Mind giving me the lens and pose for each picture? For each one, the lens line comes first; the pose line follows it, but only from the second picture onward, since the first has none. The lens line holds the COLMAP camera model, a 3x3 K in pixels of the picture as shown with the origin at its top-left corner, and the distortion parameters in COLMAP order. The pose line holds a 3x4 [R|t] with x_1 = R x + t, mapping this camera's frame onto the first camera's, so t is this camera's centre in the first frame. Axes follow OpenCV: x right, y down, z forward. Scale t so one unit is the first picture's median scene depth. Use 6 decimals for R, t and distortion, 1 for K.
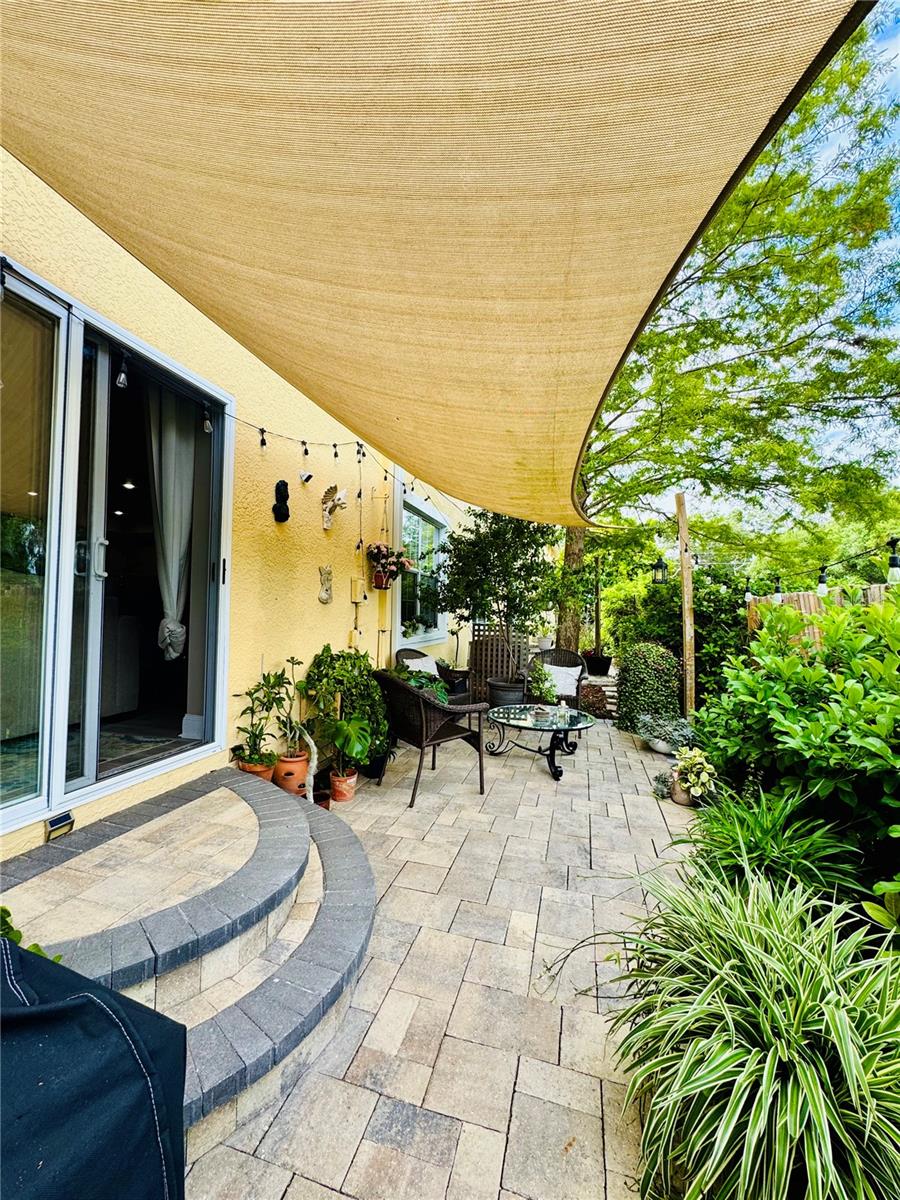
lens RADIAL K [[481.5, 0, 450.0], [0, 481.5, 600.0], [0, 0, 1]] dist [-0.003946, 0.000620]
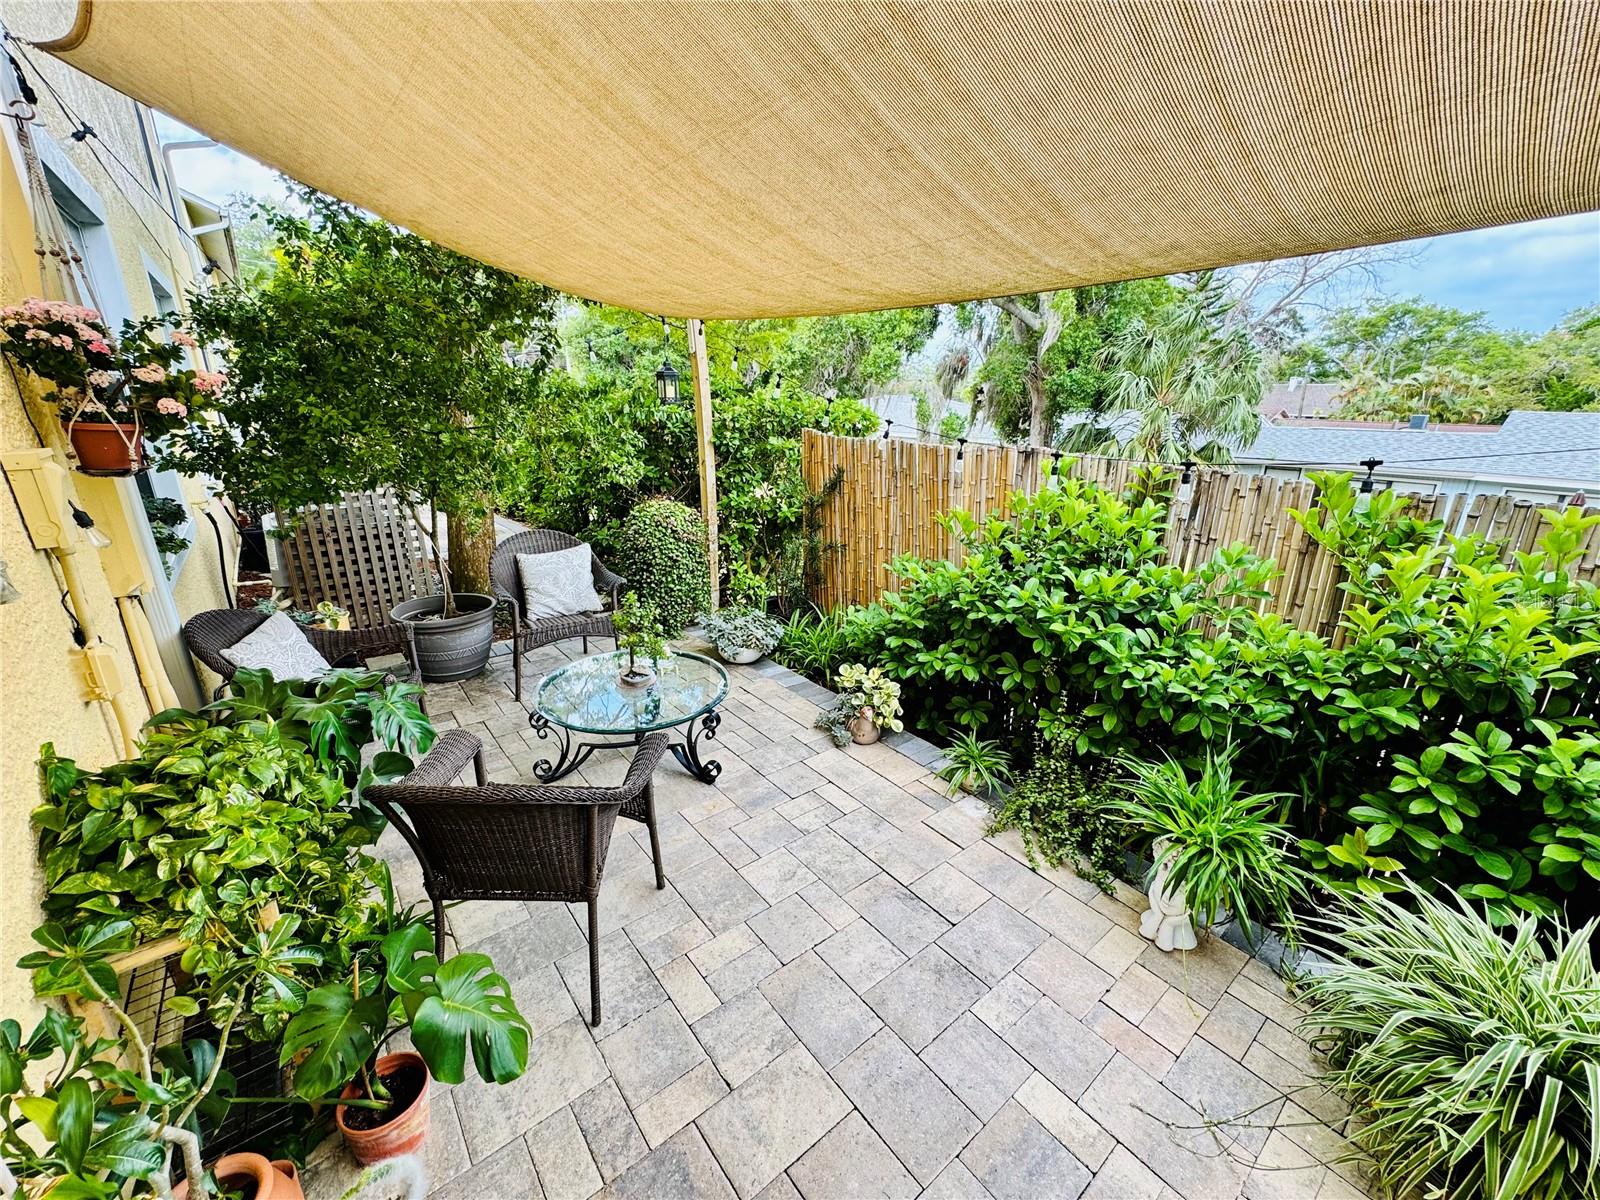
lens RADIAL K [[642.0, 0, 799.9], [0, 642.0, 601.2], [0, 0, 1]] dist [-0.003946, 0.000620]
pose [[0.586008, -0.258438, 0.767987, -0.319743], [-0.020512, 0.942740, 0.332896, -0.131052], [-0.810046, -0.210833, 0.547152, 0.606342]]
